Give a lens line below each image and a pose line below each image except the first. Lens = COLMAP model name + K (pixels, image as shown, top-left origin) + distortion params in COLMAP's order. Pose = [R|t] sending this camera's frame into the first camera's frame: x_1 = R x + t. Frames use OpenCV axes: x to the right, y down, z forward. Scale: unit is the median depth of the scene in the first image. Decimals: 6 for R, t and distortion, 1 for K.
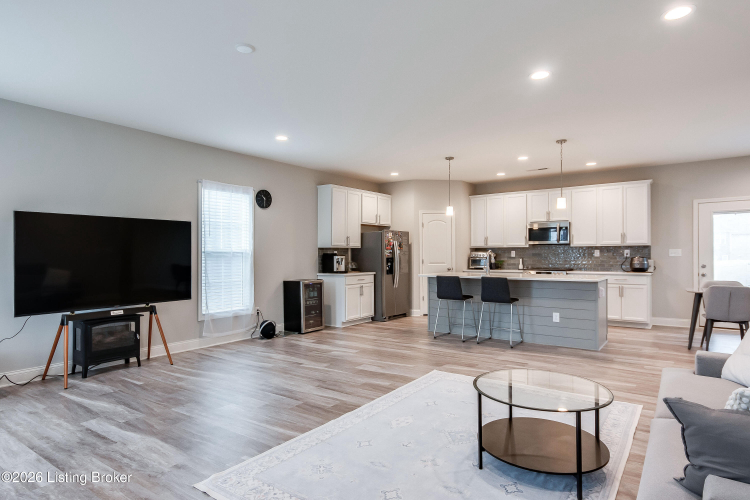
lens RADIAL K [[434.6, 0, 373.7], [0, 434.6, 253.7], [0, 0, 1]] dist [0.013082, -0.000065]
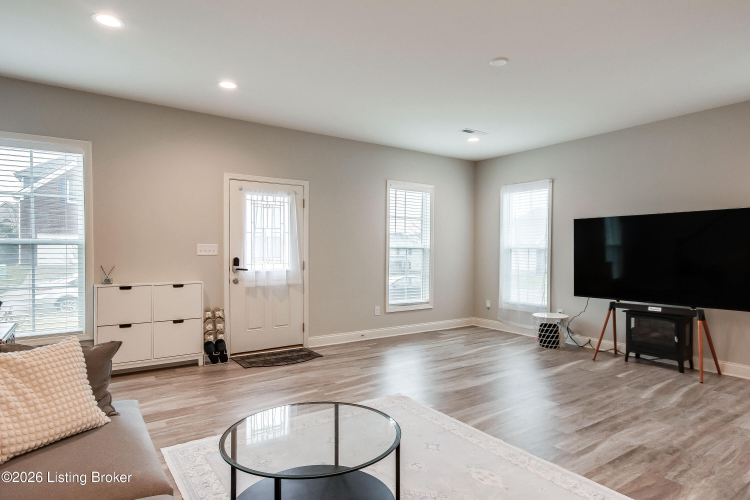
lens RADIAL K [[434.6, 0, 385.3], [0, 434.6, 250.6], [0, 0, 1]] dist [0.013082, -0.000065]
pose [[-0.324806, 0.003845, -0.945773, 0.704226], [-0.004552, 0.999974, 0.005628, -0.003136], [0.945770, 0.006133, -0.324780, 0.921293]]
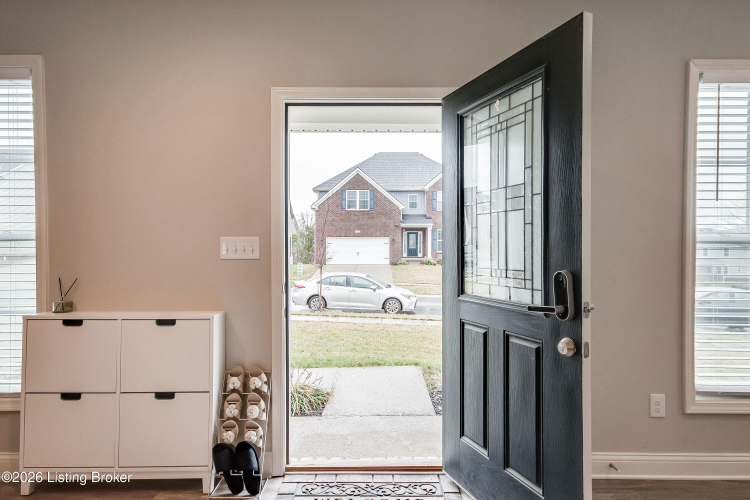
lens RADIAL K [[434.6, 0, 377.5], [0, 434.6, 253.1], [0, 0, 1]] dist [0.013082, -0.000065]
pose [[-0.808383, 0.008818, -0.588591, -0.139056], [0.002542, 0.999931, 0.011489, 0.003875], [0.588652, 0.007791, -0.808349, 0.632811]]
